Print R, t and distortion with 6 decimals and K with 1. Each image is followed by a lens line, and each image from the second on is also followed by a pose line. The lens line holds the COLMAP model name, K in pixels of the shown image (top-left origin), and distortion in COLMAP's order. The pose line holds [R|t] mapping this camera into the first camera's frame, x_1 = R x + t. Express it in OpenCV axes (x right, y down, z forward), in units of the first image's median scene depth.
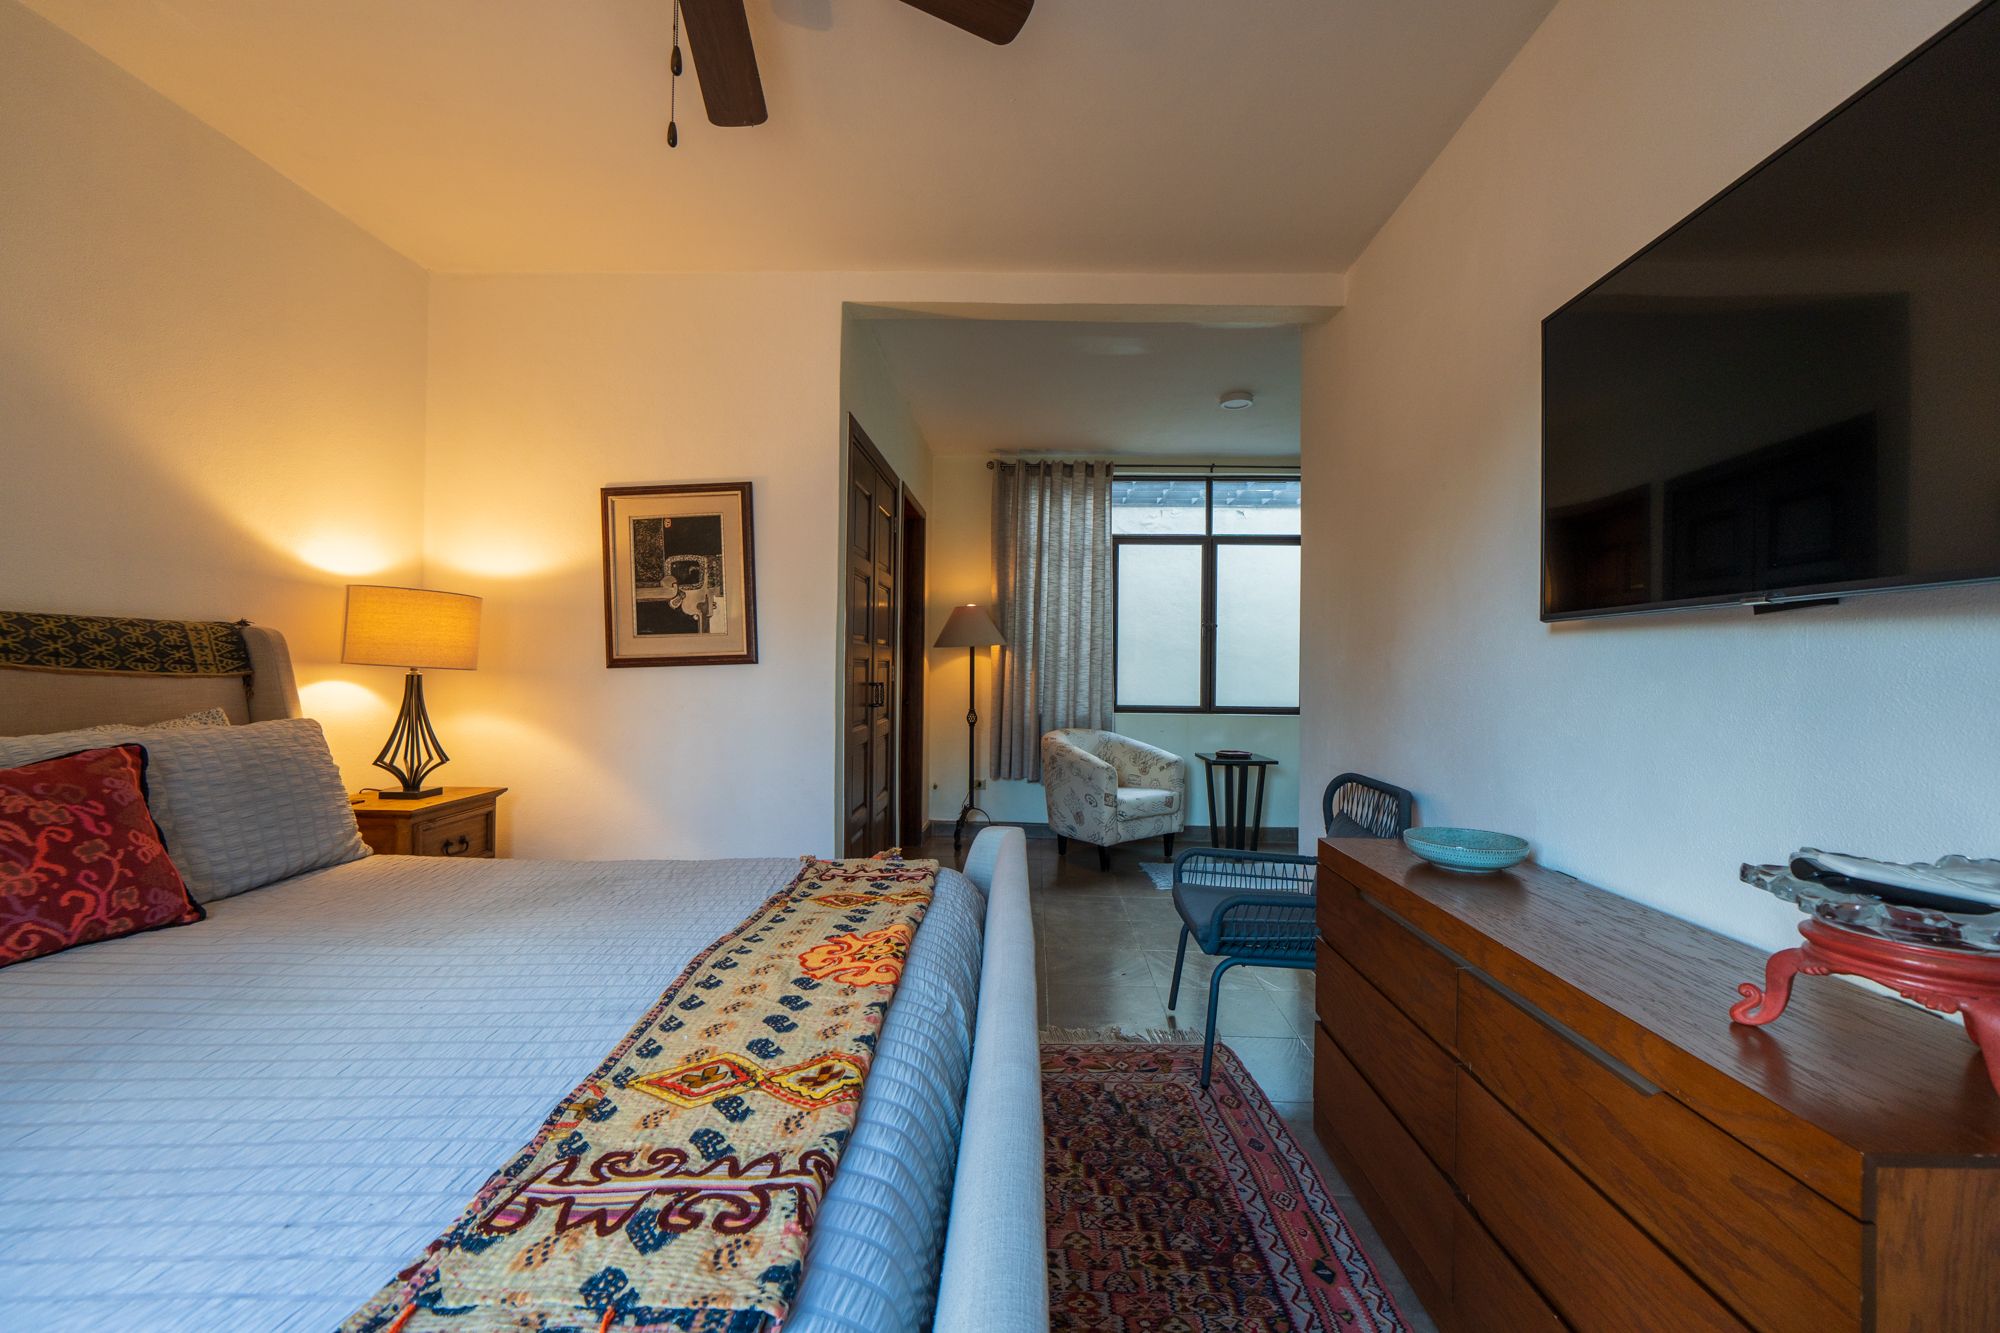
lens RADIAL K [[821.1, 0, 1025.2], [0, 821.1, 665.7], [0, 0, 1]] dist [-0.011985, 0.000541]
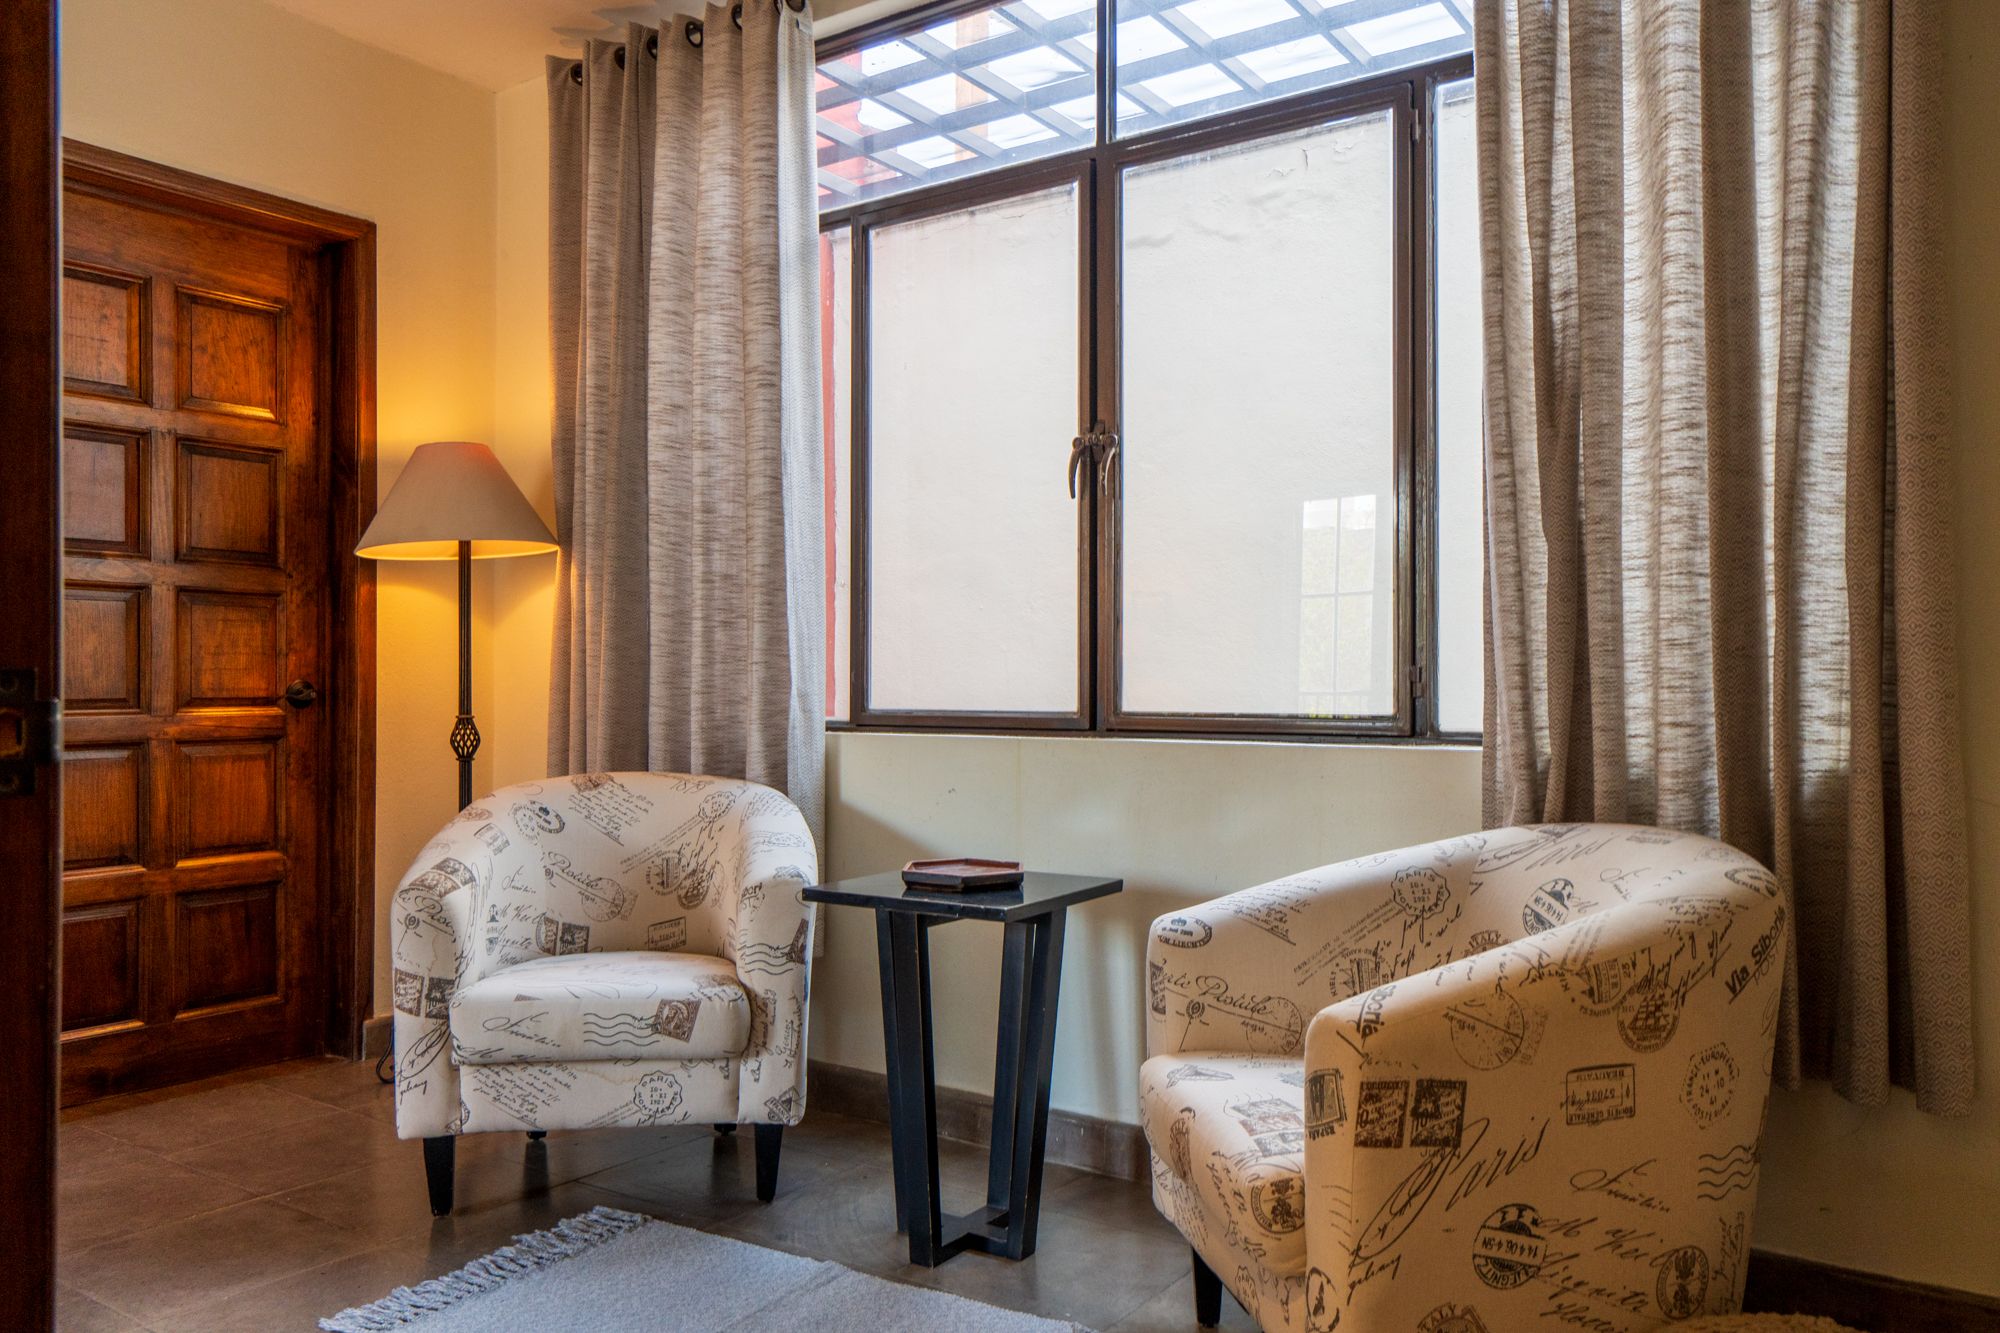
lens RADIAL K [[1487.3, 0, 1000.0], [0, 1487.3, 666.5], [0, 0, 1]] dist [0.000813, 0.000181]
pose [[0.826751, -0.017114, -0.562307, 1.167901], [0.009272, 0.999816, -0.016798, 0.096198], [0.562491, 0.008674, 0.826758, 1.243737]]
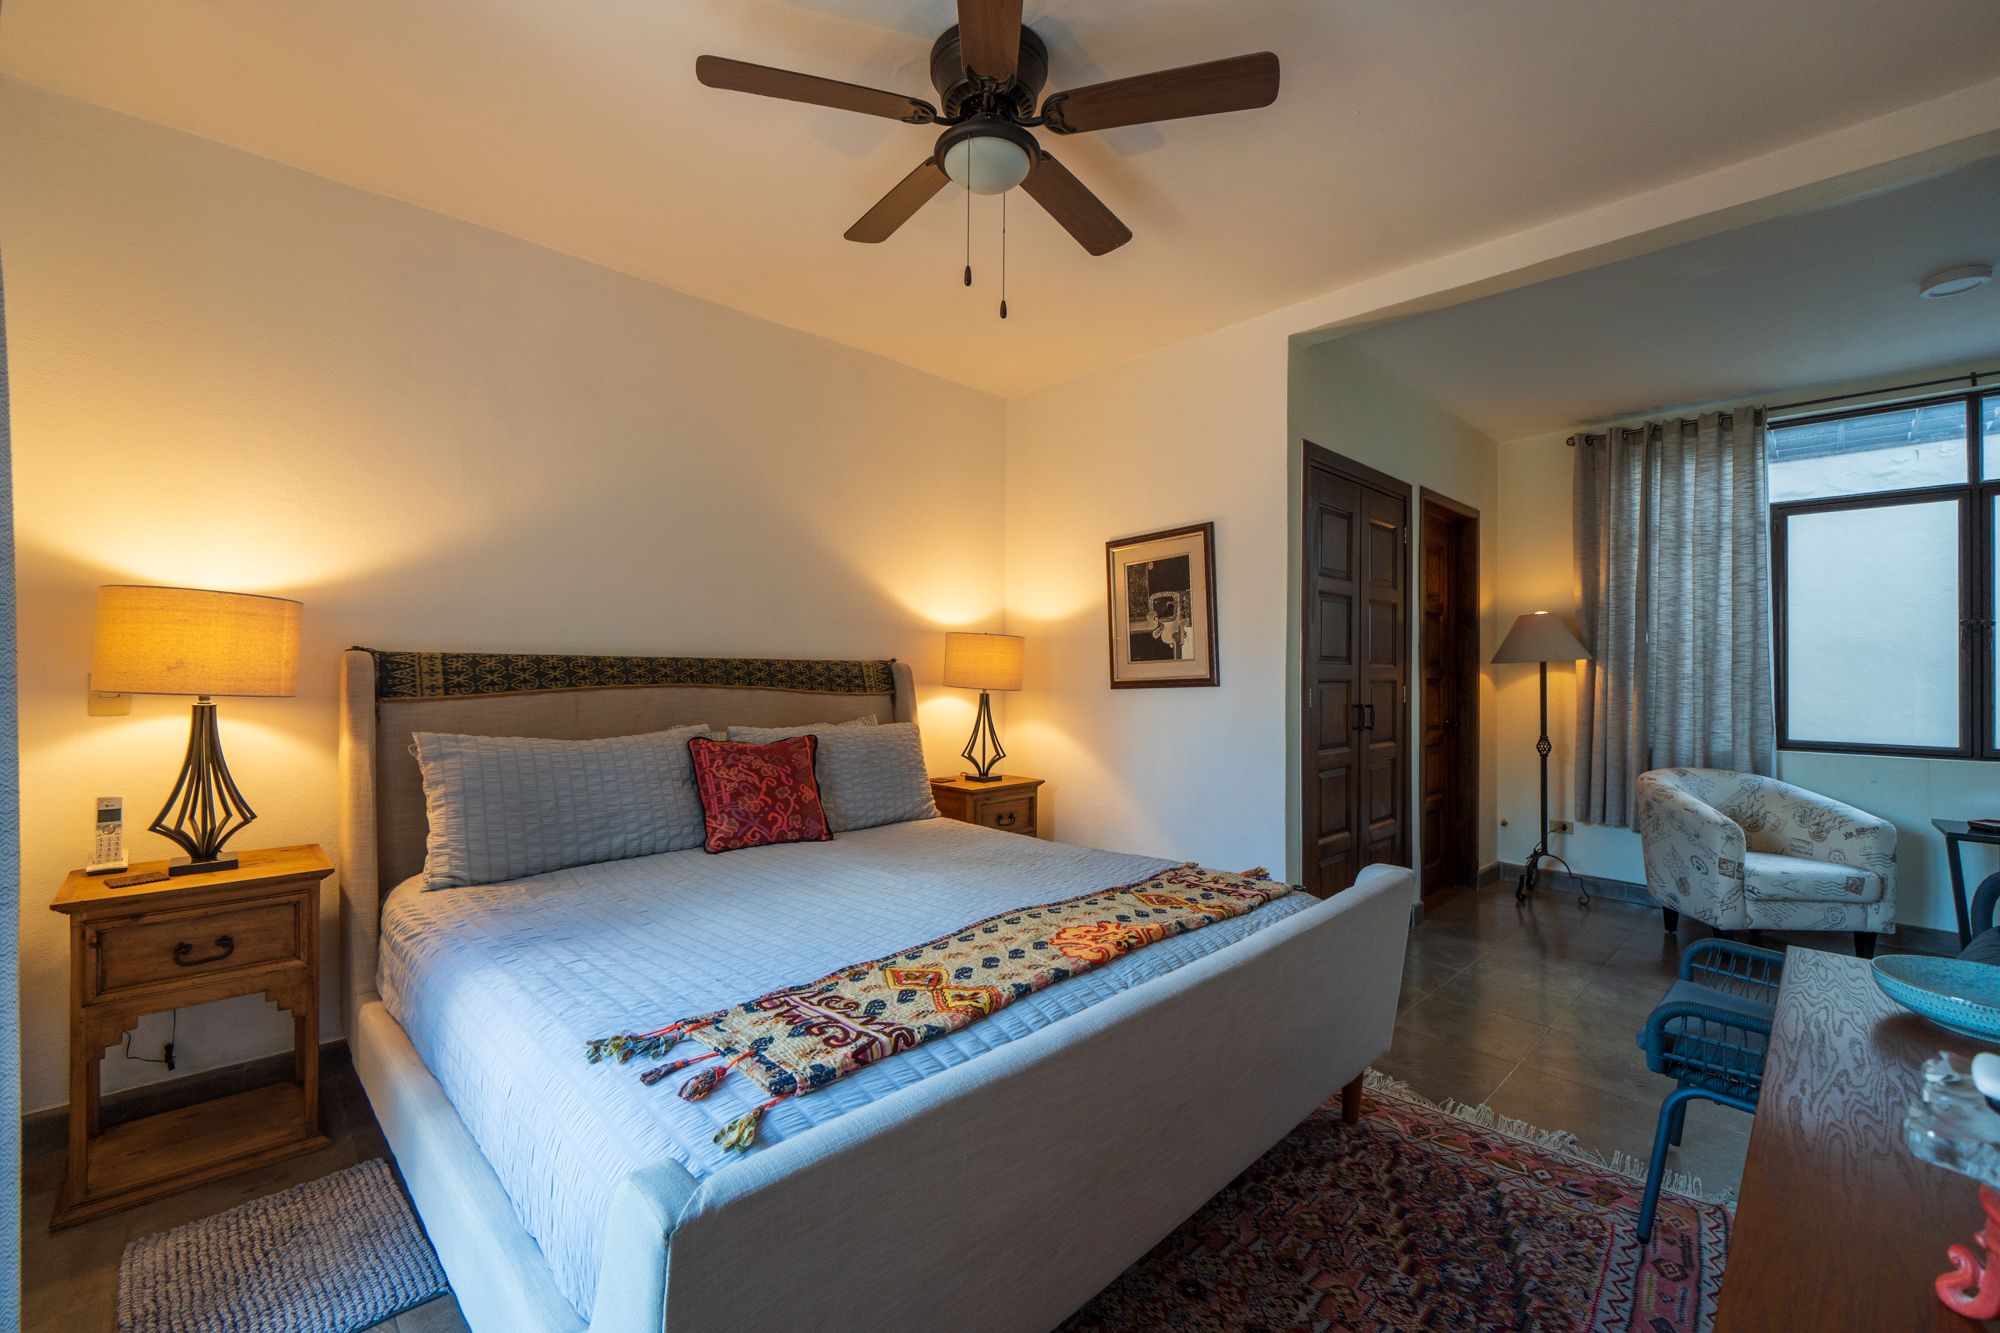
lens RADIAL K [[837.4, 0, 1000.0], [0, 837.4, 666.5], [0, 0, 1]] dist [-0.012814, -0.000160]
pose [[0.701469, -0.009691, -0.712634, 0.336706], [0.002262, 0.999933, -0.011371, -0.021658], [0.712696, 0.006365, 0.701444, 0.008993]]
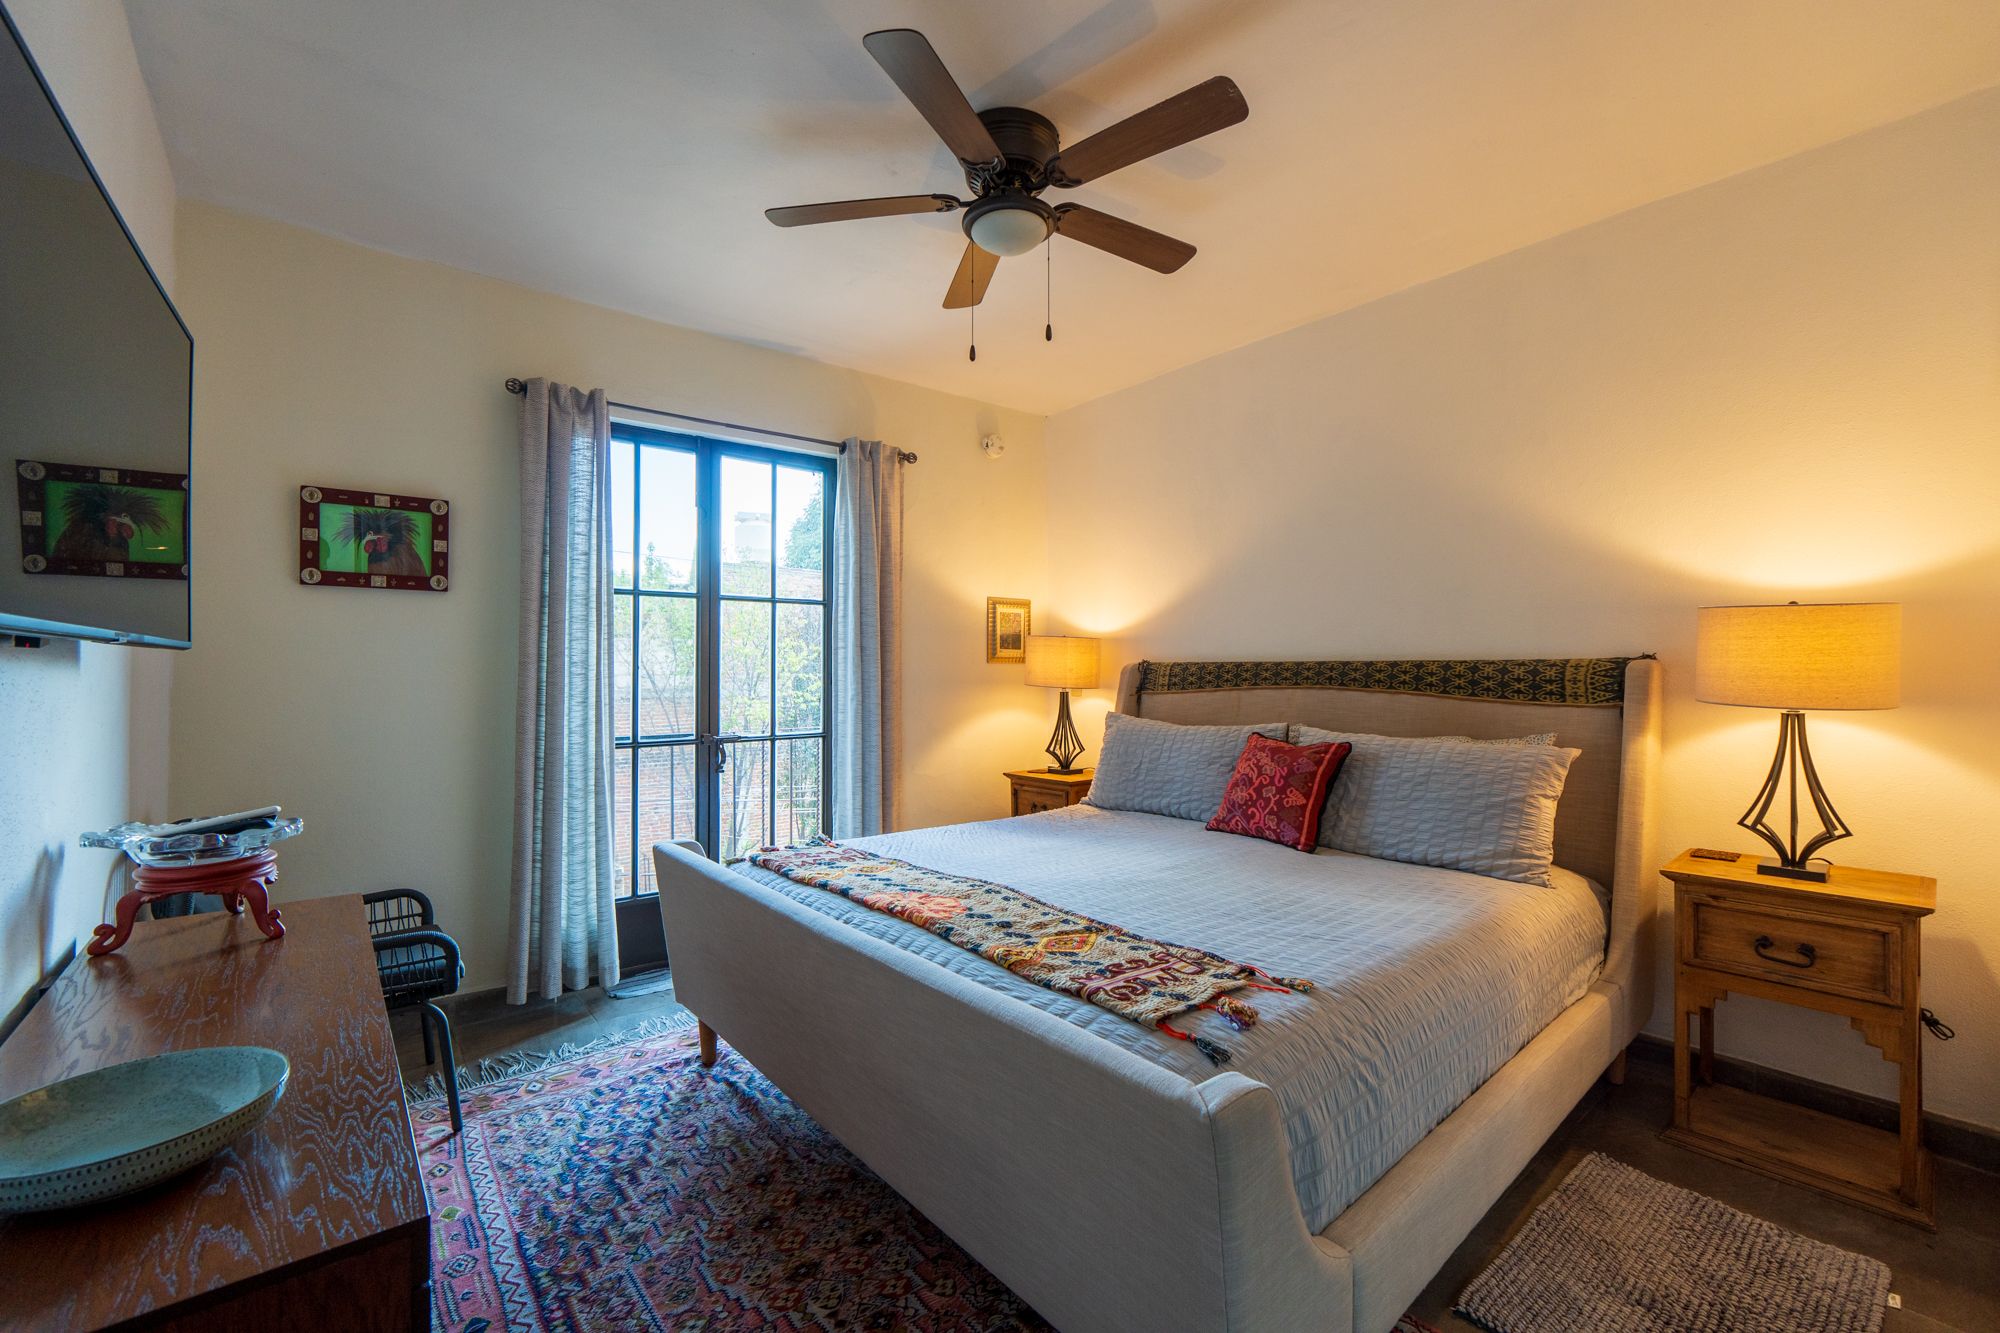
lens RADIAL K [[817.8, 0, 1000.0], [0, 817.8, 666.5], [0, 0, 1]] dist [0.000974, 0.000075]
pose [[-0.754071, -0.013427, -0.656655, 0.356680], [-0.005732, 0.999887, -0.013863, -0.020933], [0.656768, -0.006690, -0.754063, 1.242049]]
